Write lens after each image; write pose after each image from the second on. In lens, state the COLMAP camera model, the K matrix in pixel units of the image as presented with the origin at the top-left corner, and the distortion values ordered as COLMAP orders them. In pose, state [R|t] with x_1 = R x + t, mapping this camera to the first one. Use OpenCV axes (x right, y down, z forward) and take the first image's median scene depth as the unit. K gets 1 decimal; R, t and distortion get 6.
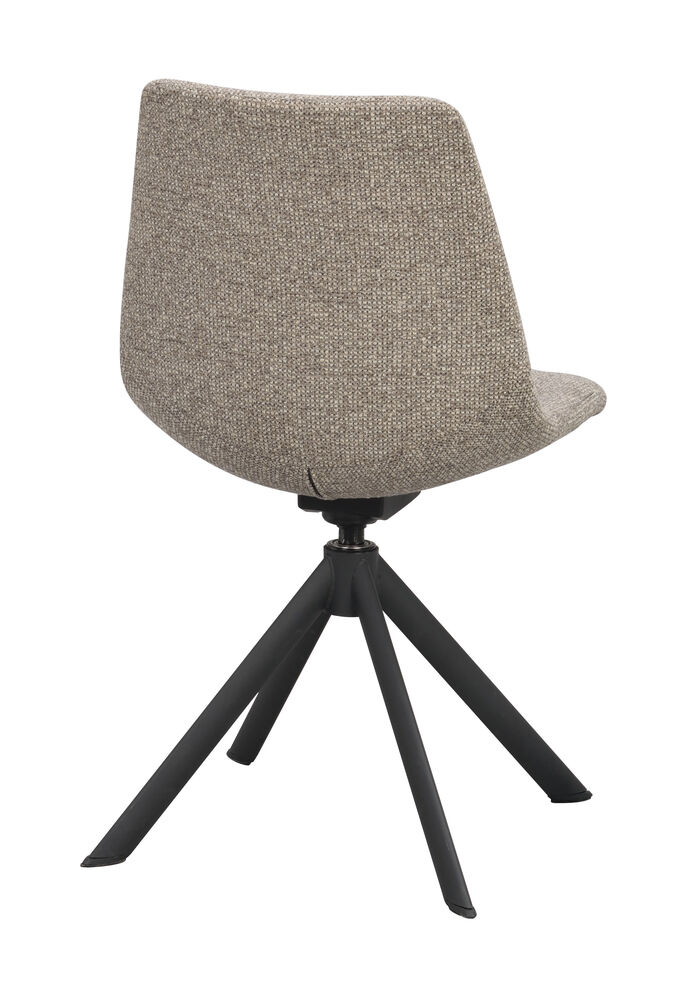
lens RADIAL K [[2223.6, 0, 348.4], [0, 2223.6, 497.9], [0, 0, 1]] dist [-0.034278, 0.000000]
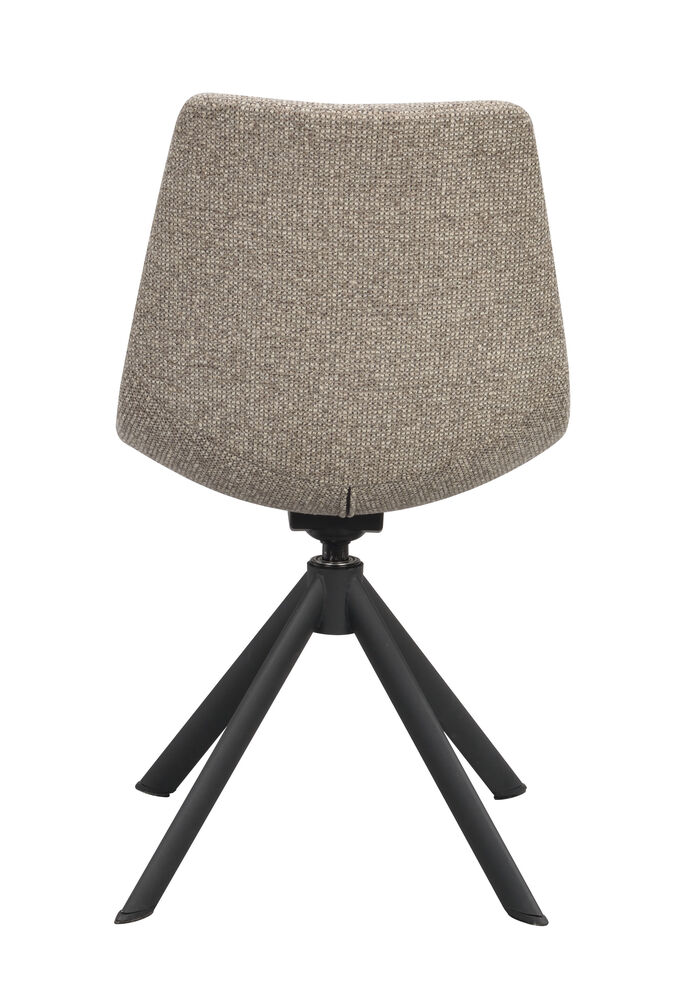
lens RADIAL K [[2232.2, 0, 343.3], [0, 2232.2, 501.7], [0, 0, 1]] dist [-0.039598, 0.000000]
pose [[0.970162, -0.085080, 0.227038, -0.254495], [0.083595, 0.996369, 0.016166, -0.023996], [-0.227589, 0.003295, 0.973752, 0.053262]]
